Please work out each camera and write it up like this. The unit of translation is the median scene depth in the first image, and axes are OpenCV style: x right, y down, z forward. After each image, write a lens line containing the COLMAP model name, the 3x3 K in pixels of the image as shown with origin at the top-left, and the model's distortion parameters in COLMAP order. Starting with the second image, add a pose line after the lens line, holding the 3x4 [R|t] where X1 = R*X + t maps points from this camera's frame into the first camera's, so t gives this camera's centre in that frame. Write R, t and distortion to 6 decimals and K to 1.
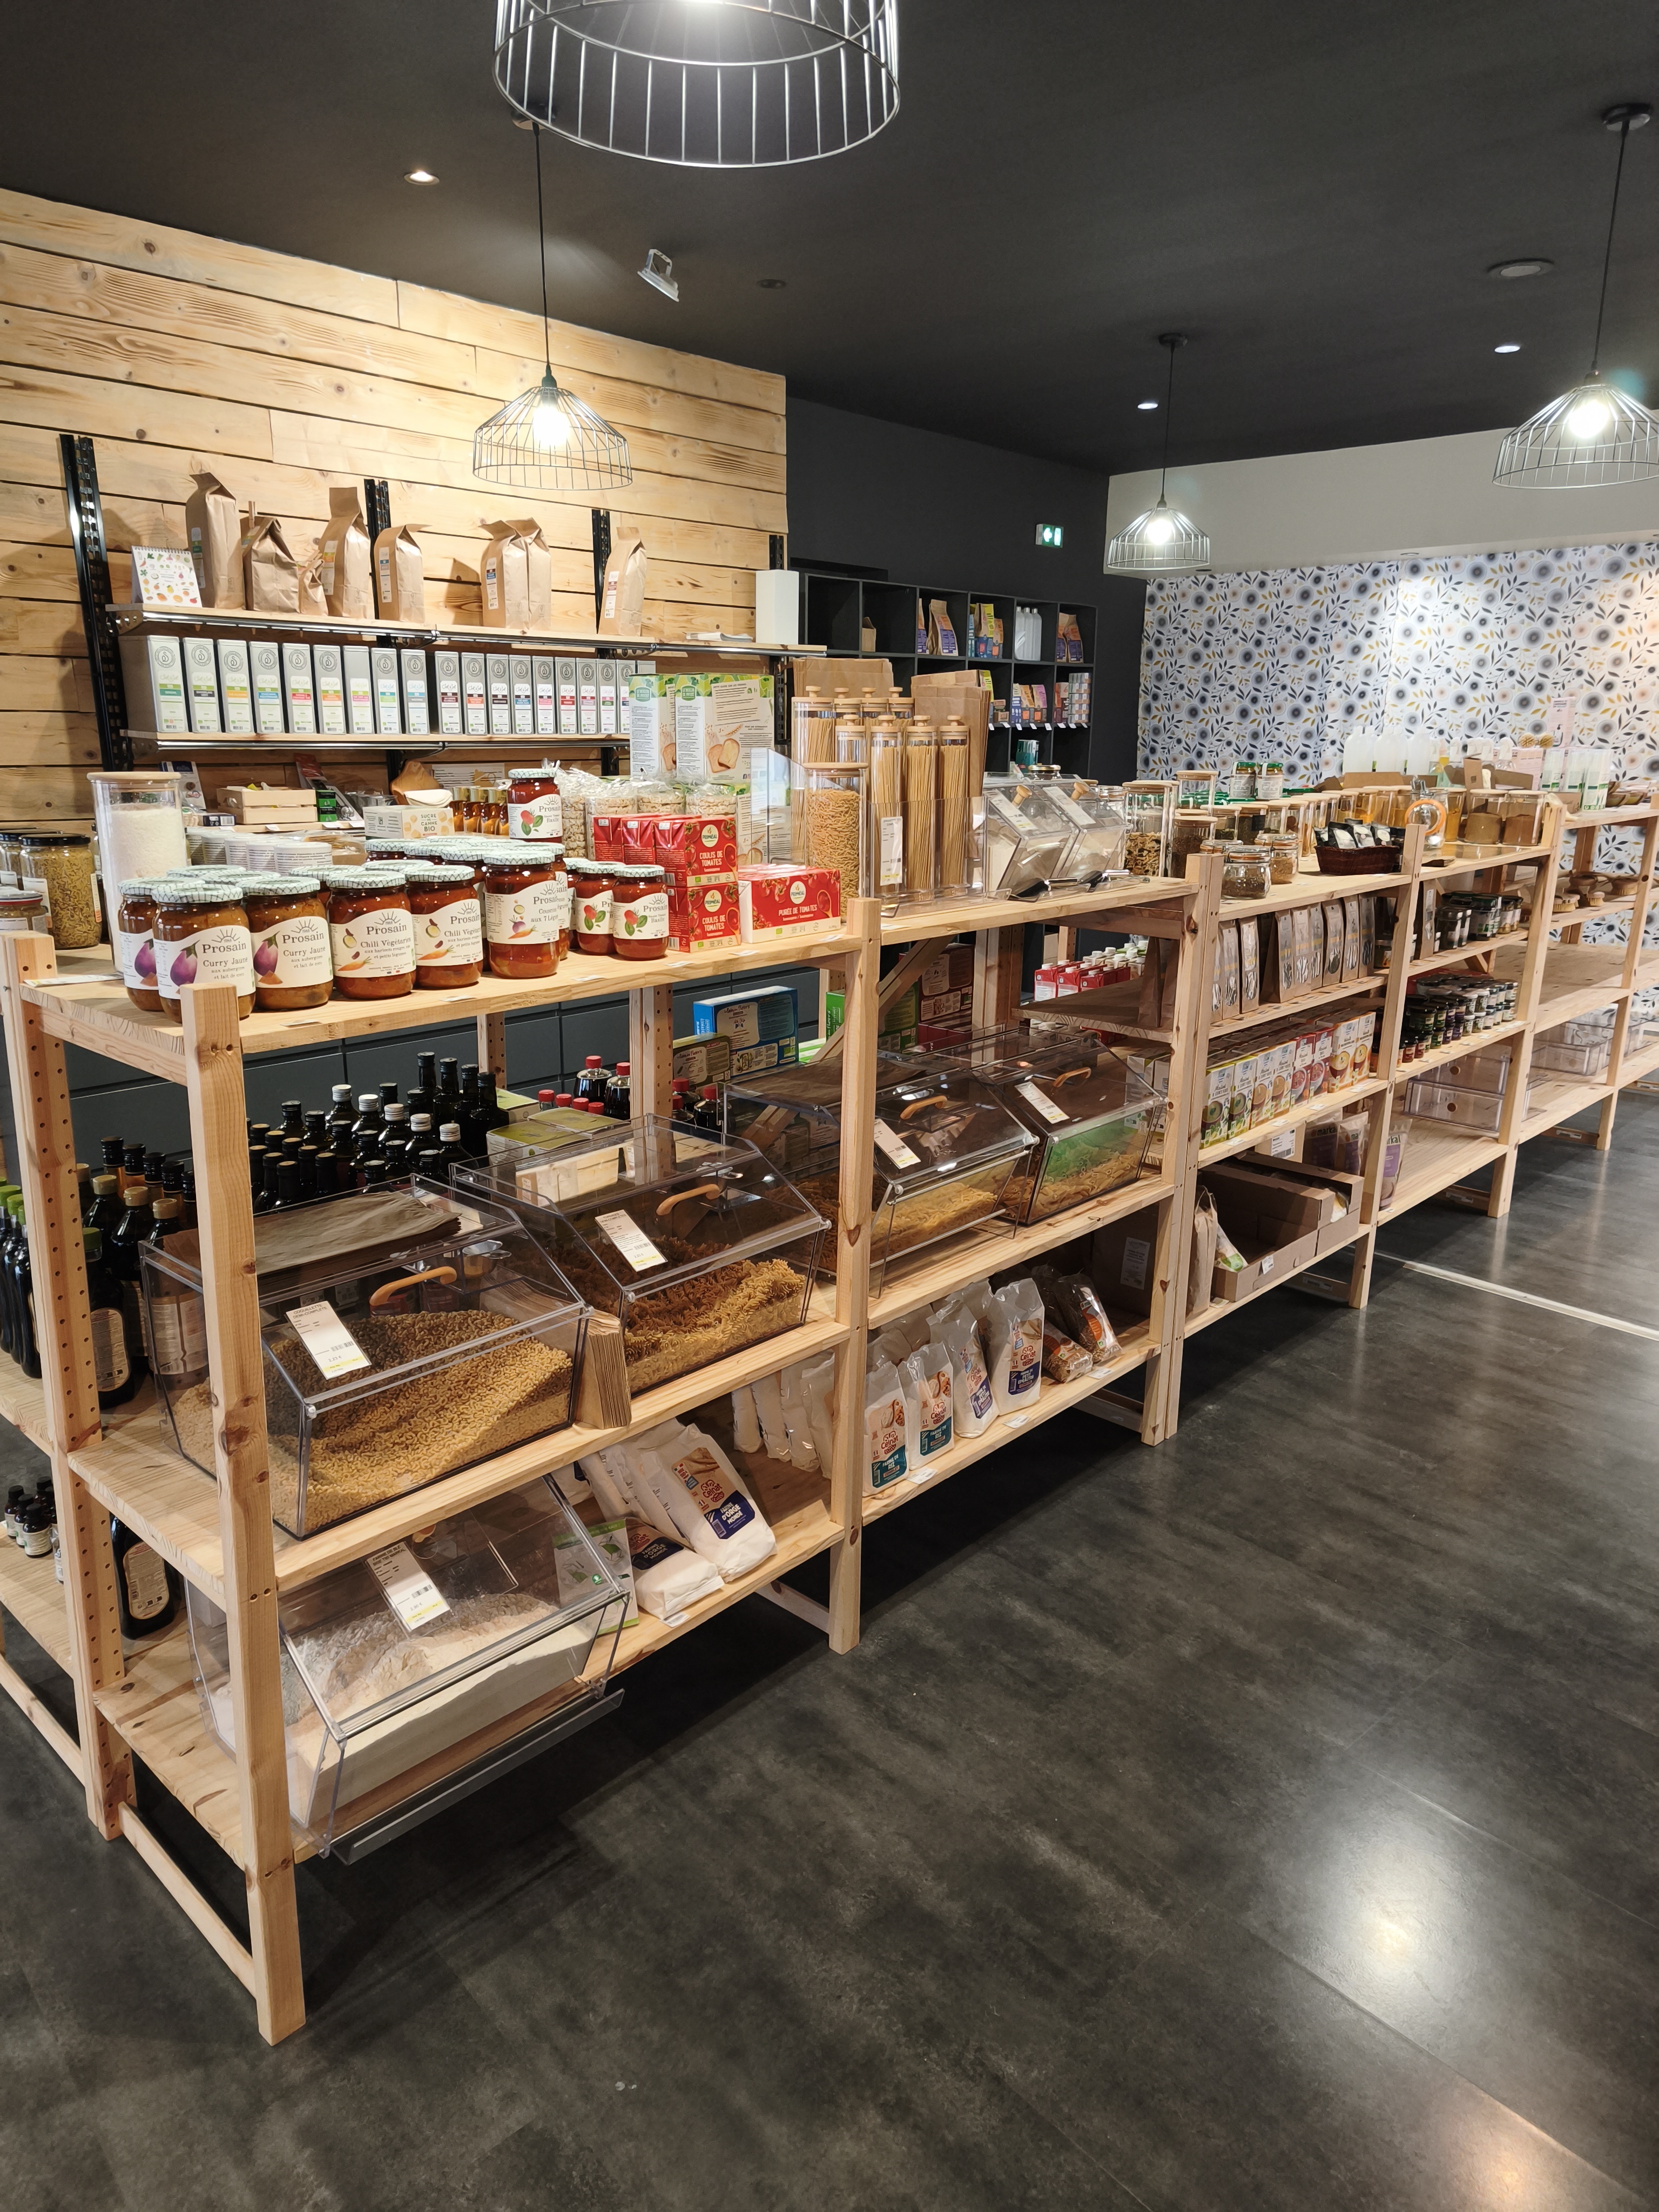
lens RADIAL K [[1442.7, 0, 829.5], [0, 1442.7, 1106.0], [0, 0, 1]] dist [0.001964, 0.000794]
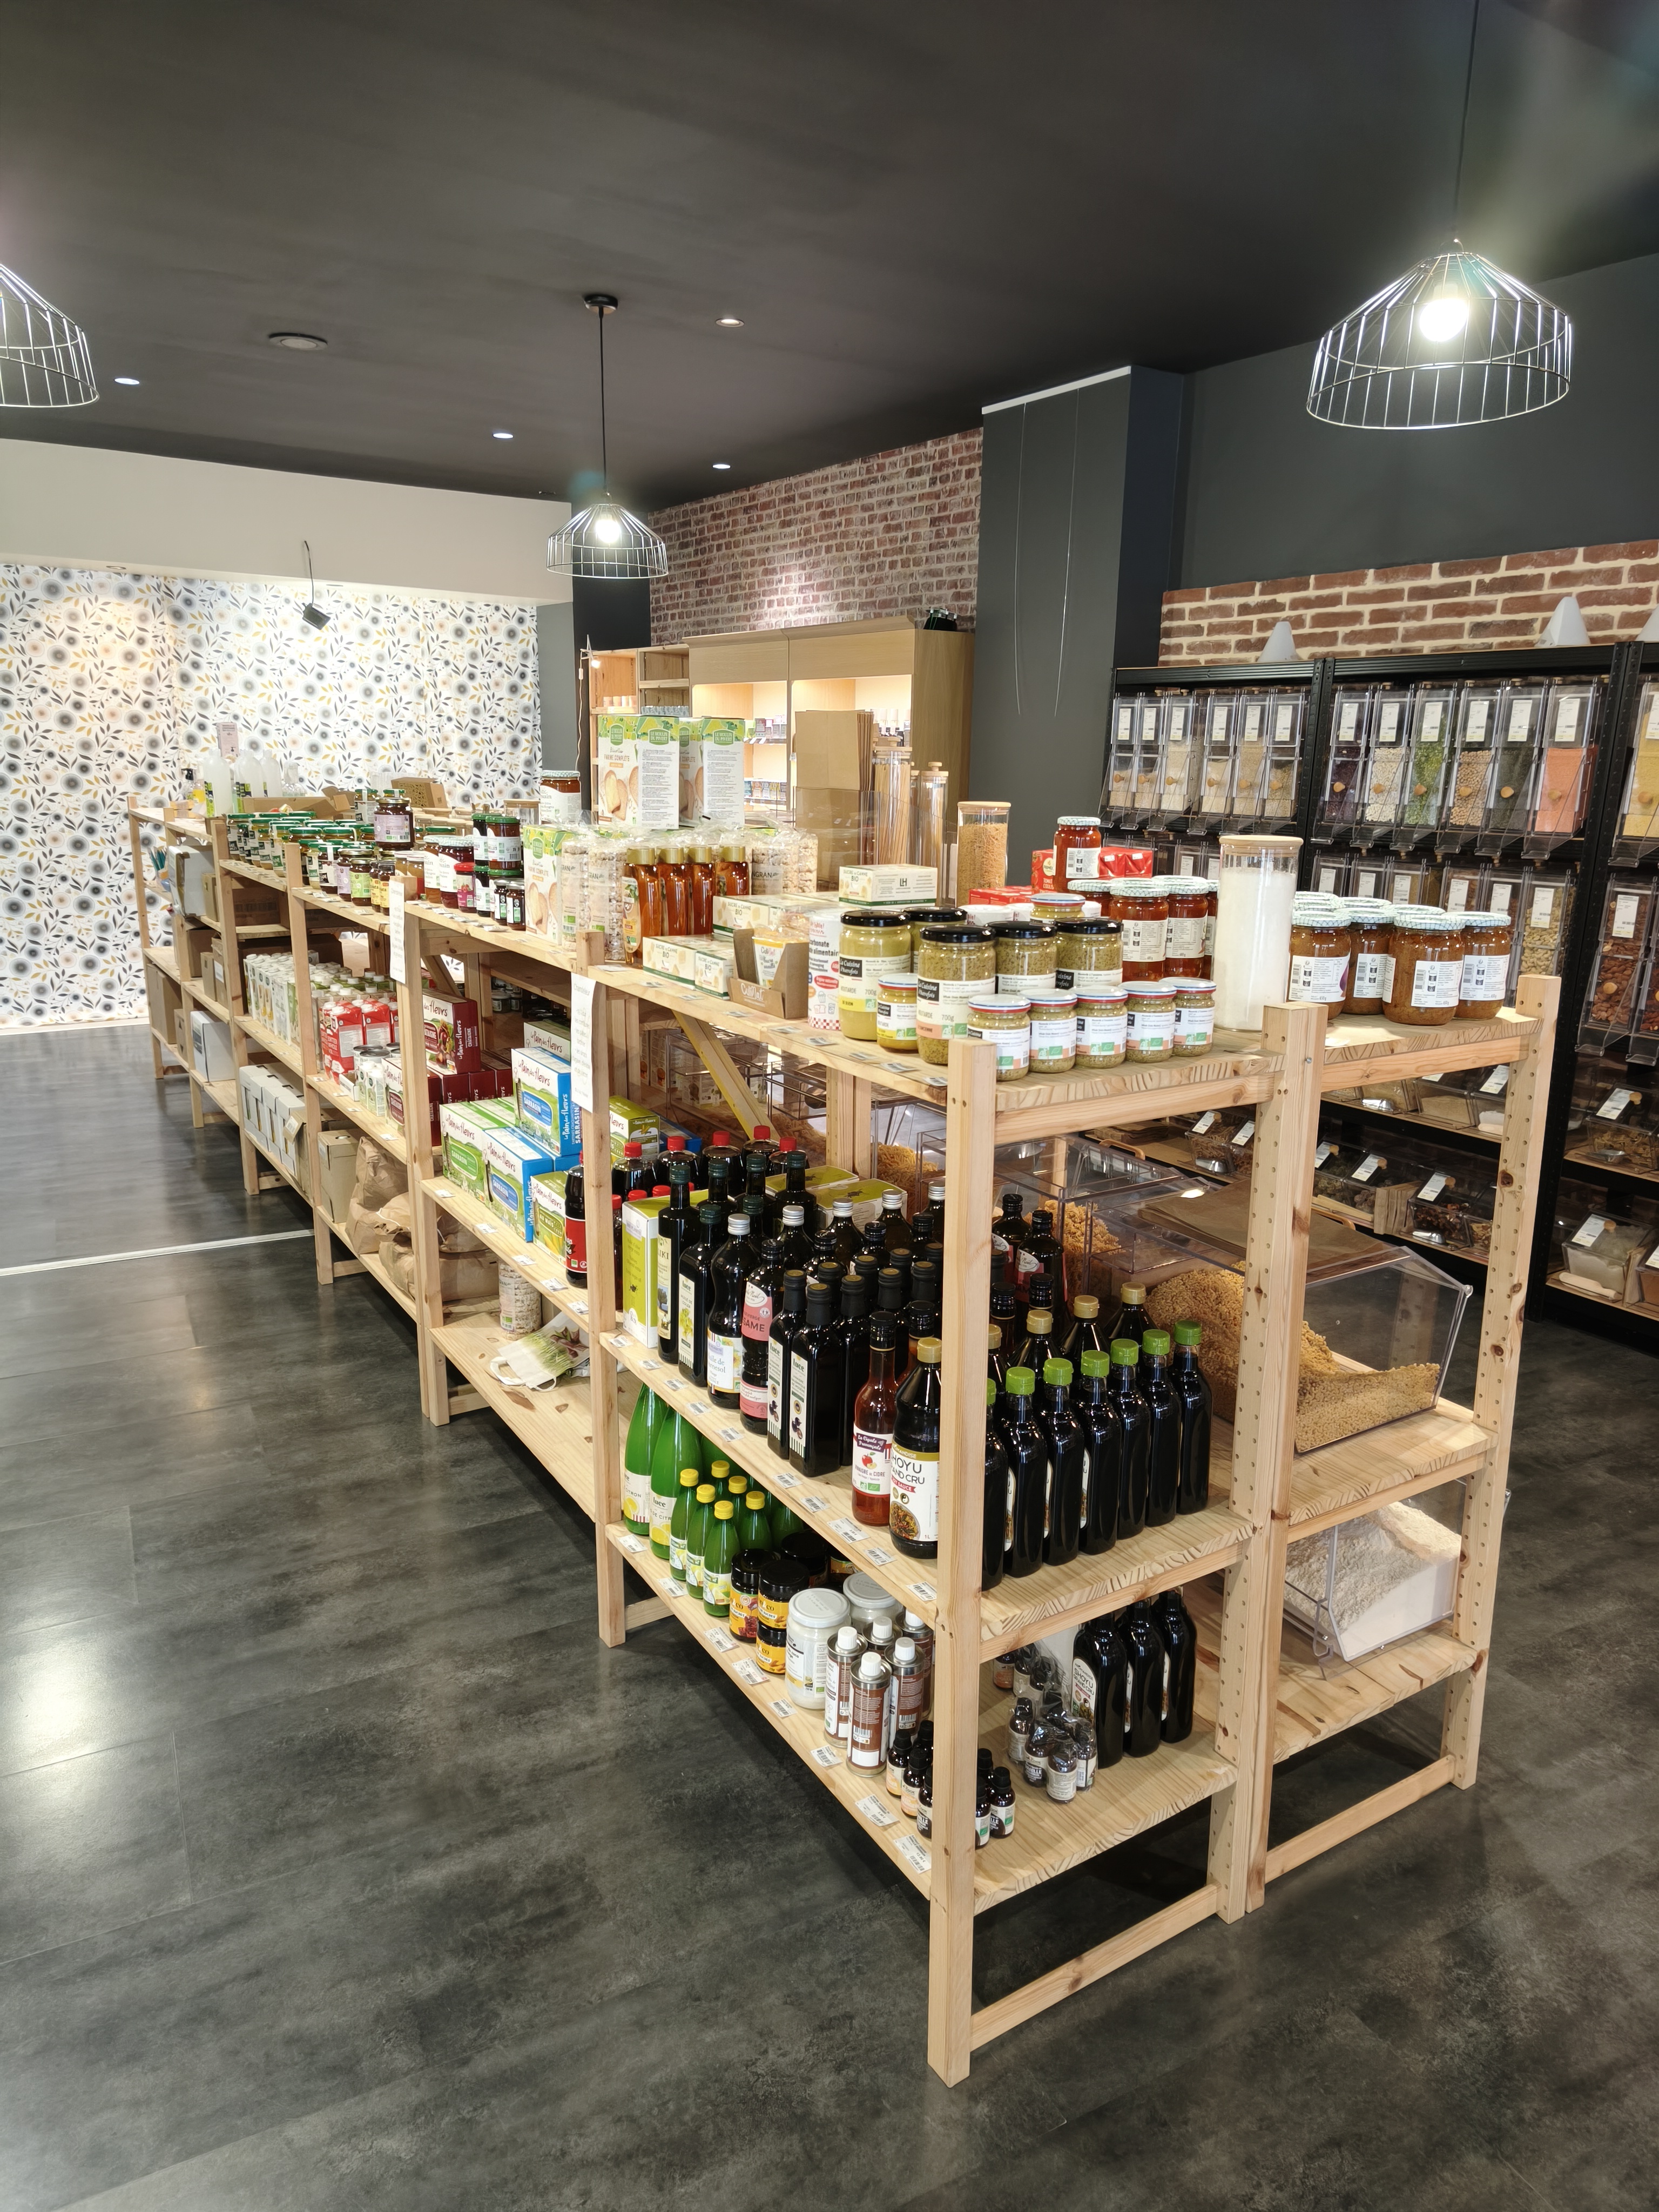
lens RADIAL K [[1442.7, 0, 829.5], [0, 1442.7, 1106.0], [0, 0, 1]] dist [0.001964, 0.000794]
pose [[0.258938, -0.228798, 0.938404, -1.288763], [0.237259, 0.956840, 0.167825, -0.197440], [-0.936301, 0.179188, 0.302046, 0.772866]]
